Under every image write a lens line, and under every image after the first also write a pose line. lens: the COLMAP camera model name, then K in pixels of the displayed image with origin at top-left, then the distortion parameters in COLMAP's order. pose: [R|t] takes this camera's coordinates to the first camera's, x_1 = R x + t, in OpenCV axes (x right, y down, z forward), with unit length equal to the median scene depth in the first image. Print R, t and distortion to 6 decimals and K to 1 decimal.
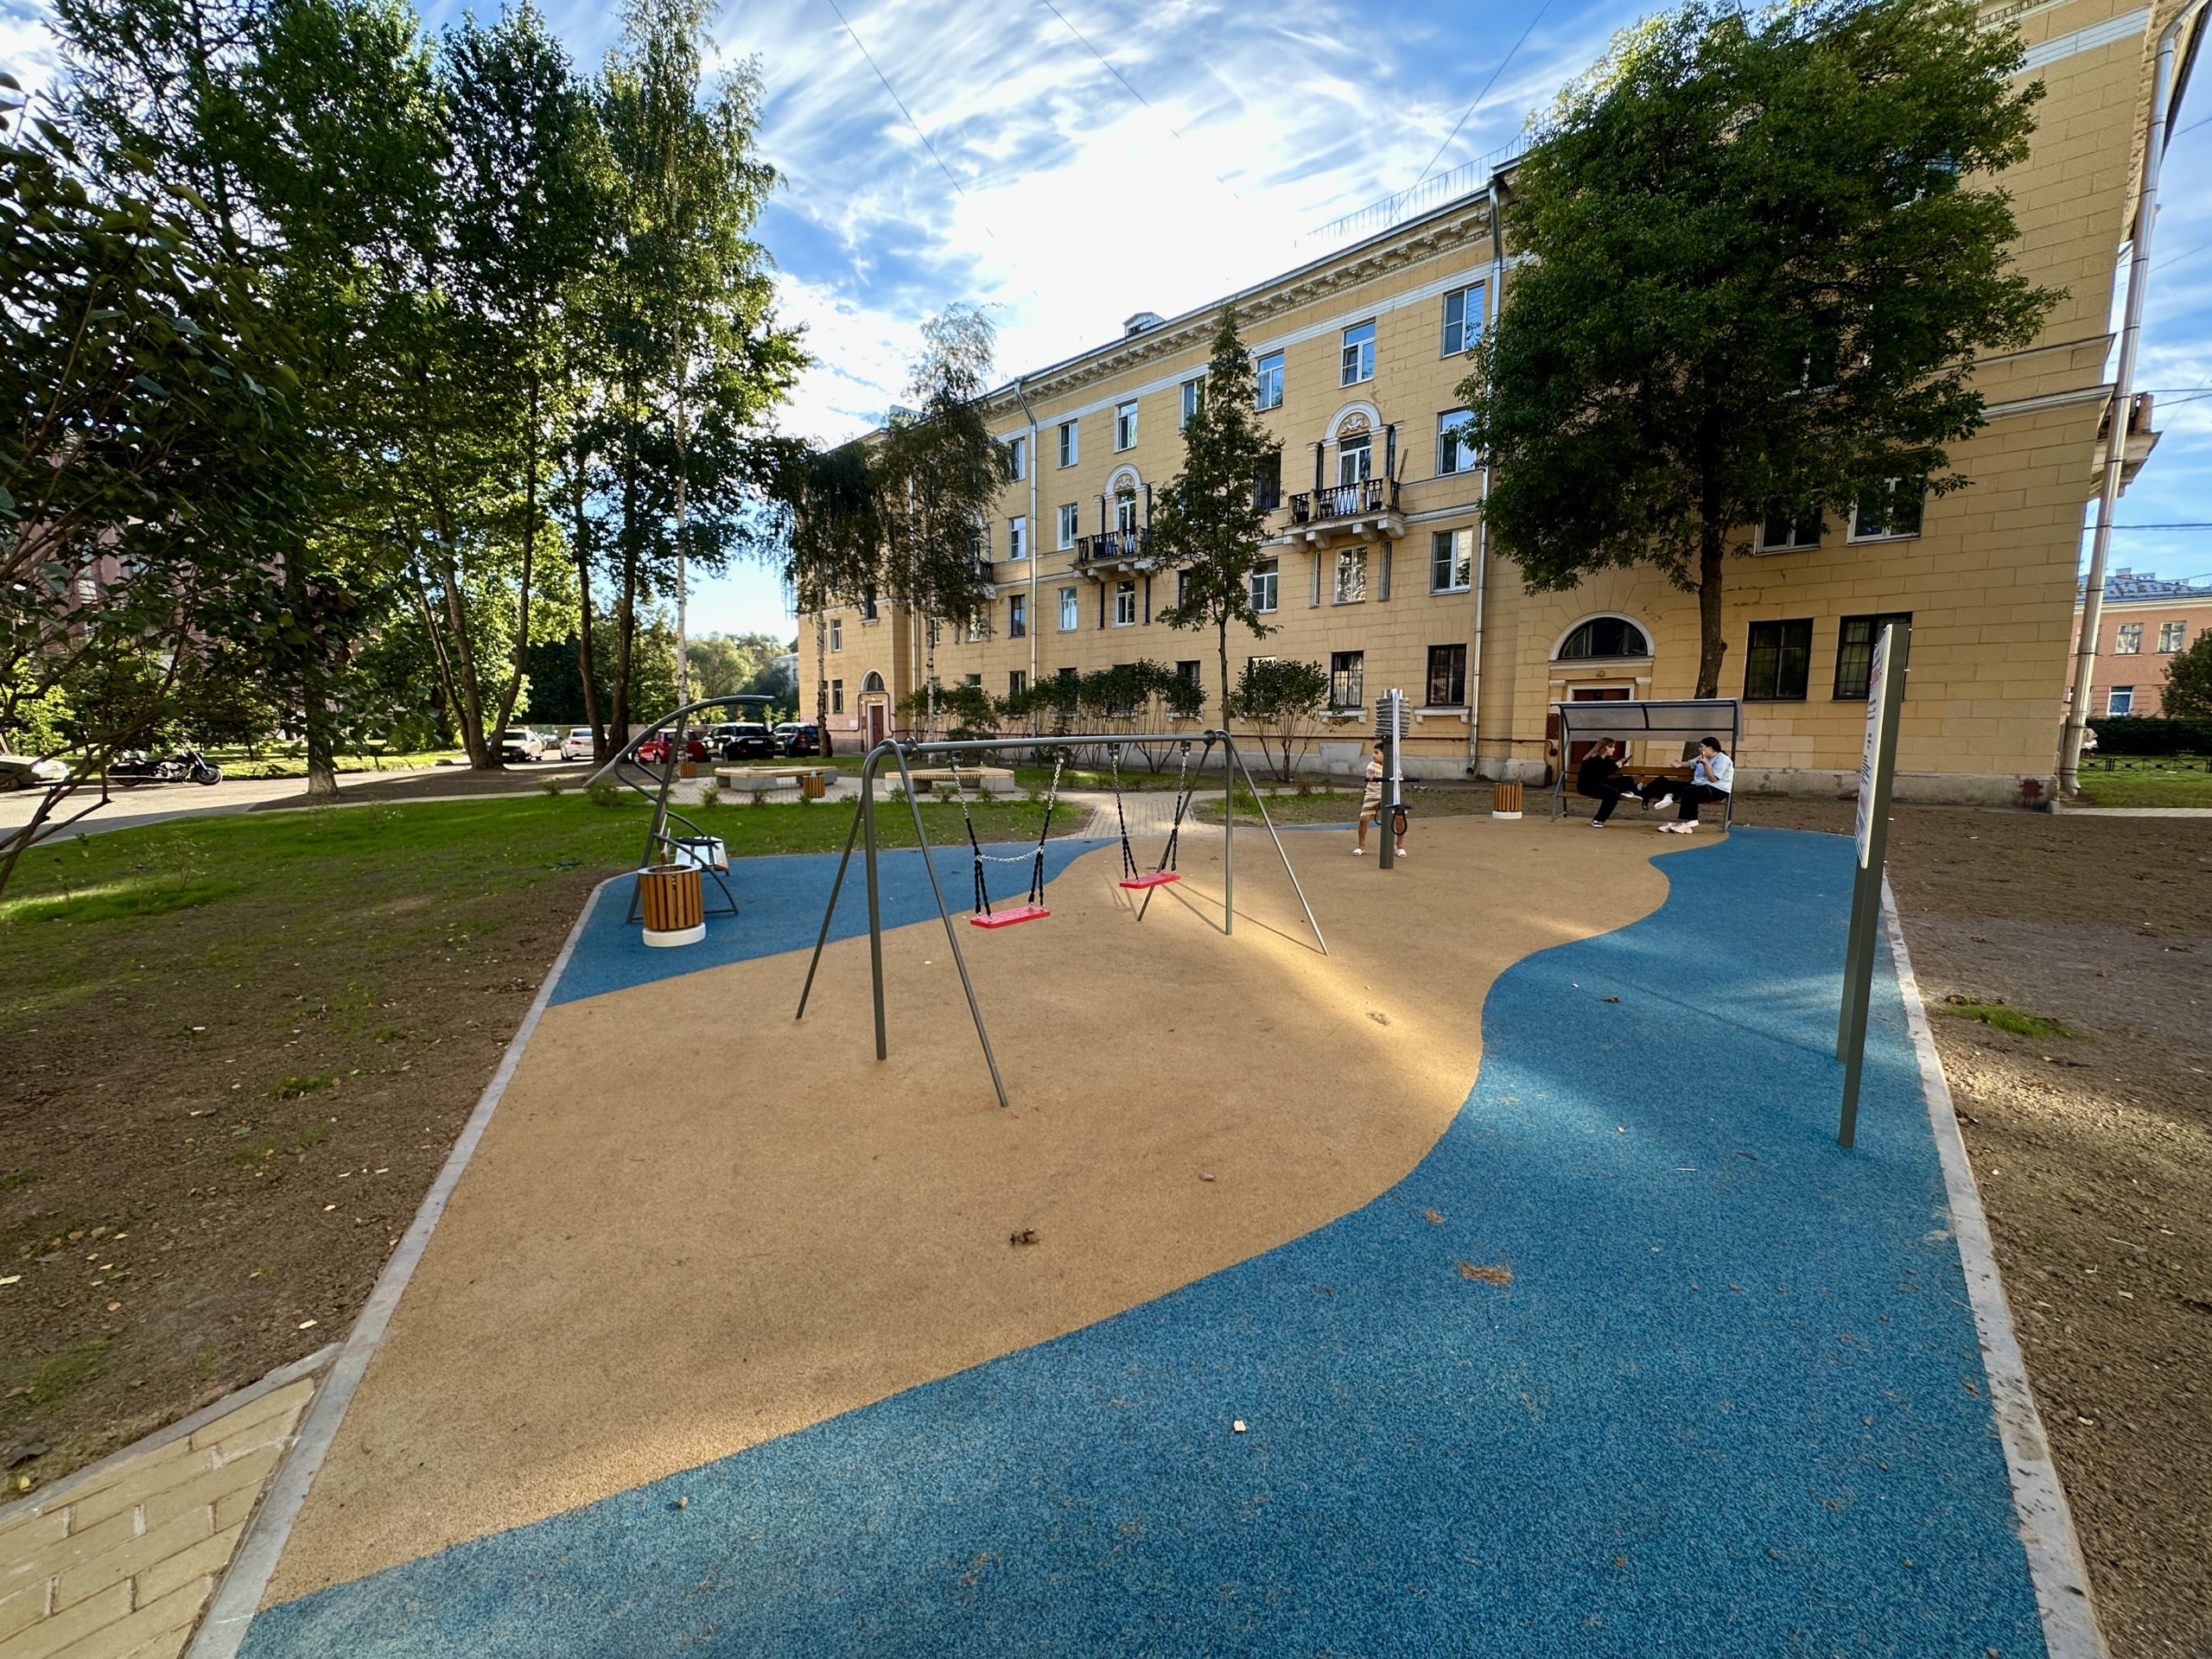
lens RADIAL K [[876.2, 0, 1106.0], [0, 876.2, 829.5], [0, 0, 1]] dist [-0.009706, -0.000301]
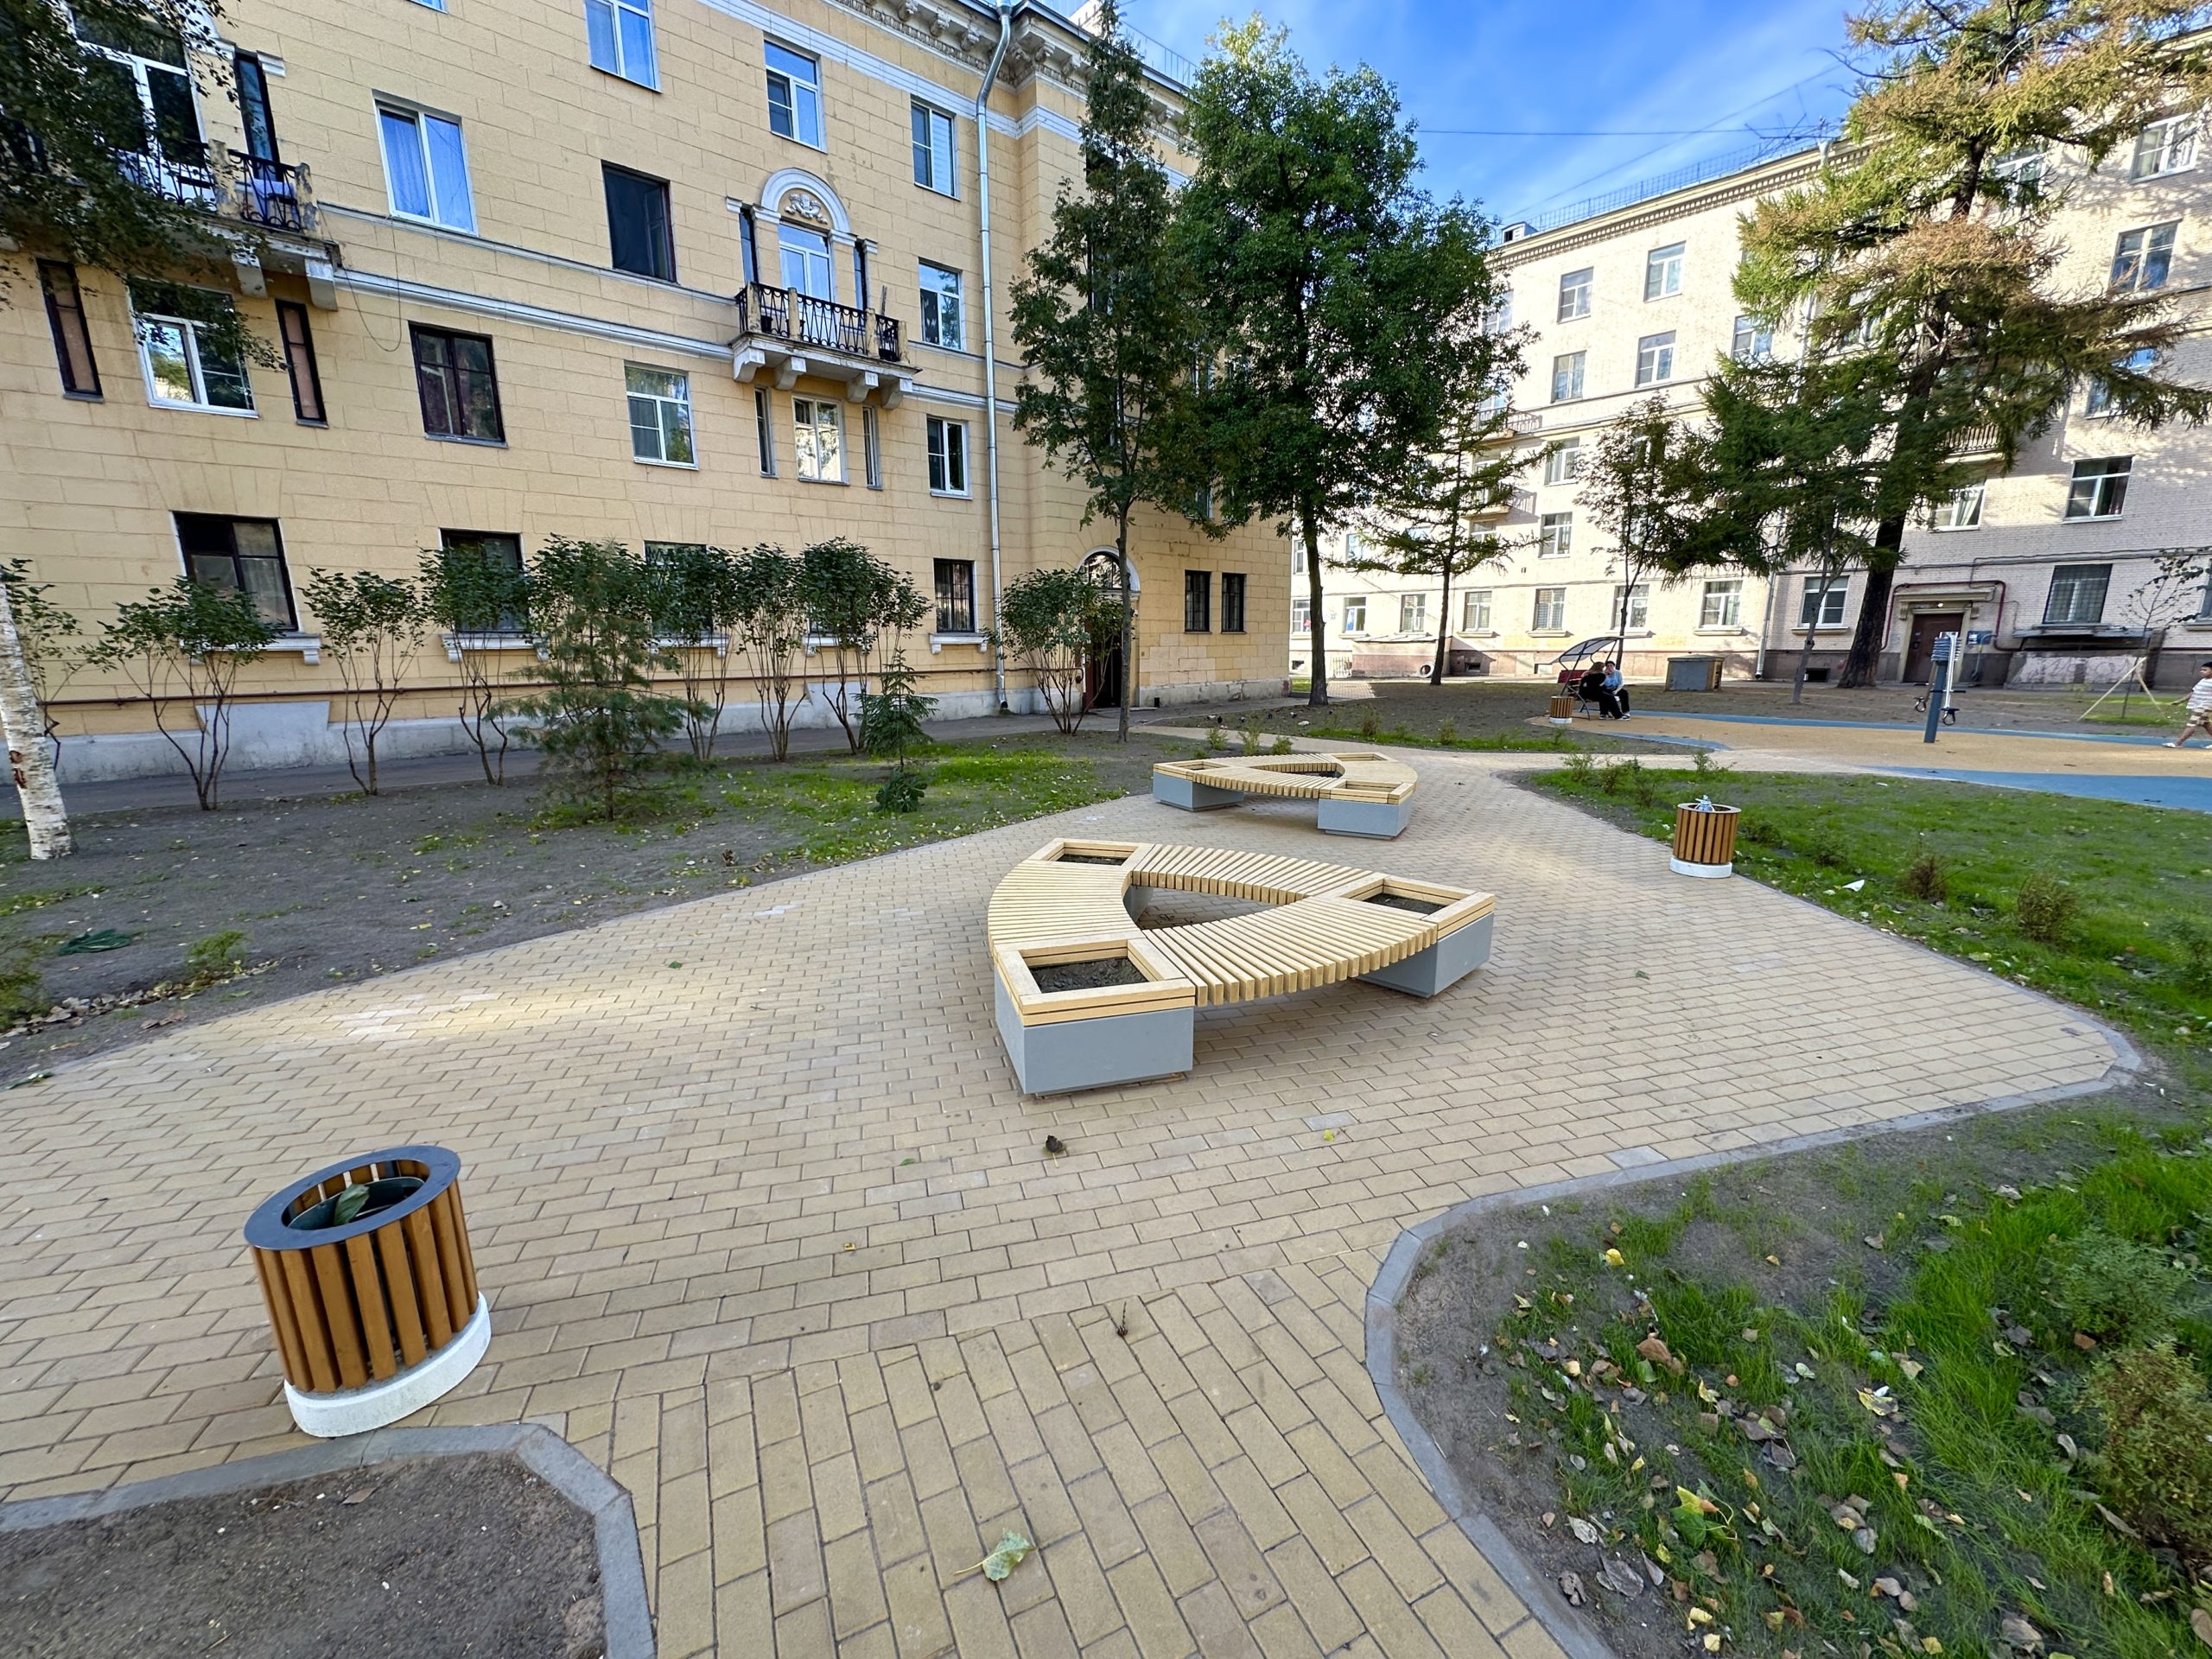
lens RADIAL K [[876.2, 0, 1106.0], [0, 876.2, 829.5], [0, 0, 1]] dist [-0.009706, -0.000301]
pose [[0.080613, -0.211001, 0.974156, -0.470158], [0.128584, 0.971372, 0.199757, -0.105141], [-0.988417, 0.109158, 0.105437, 0.778793]]
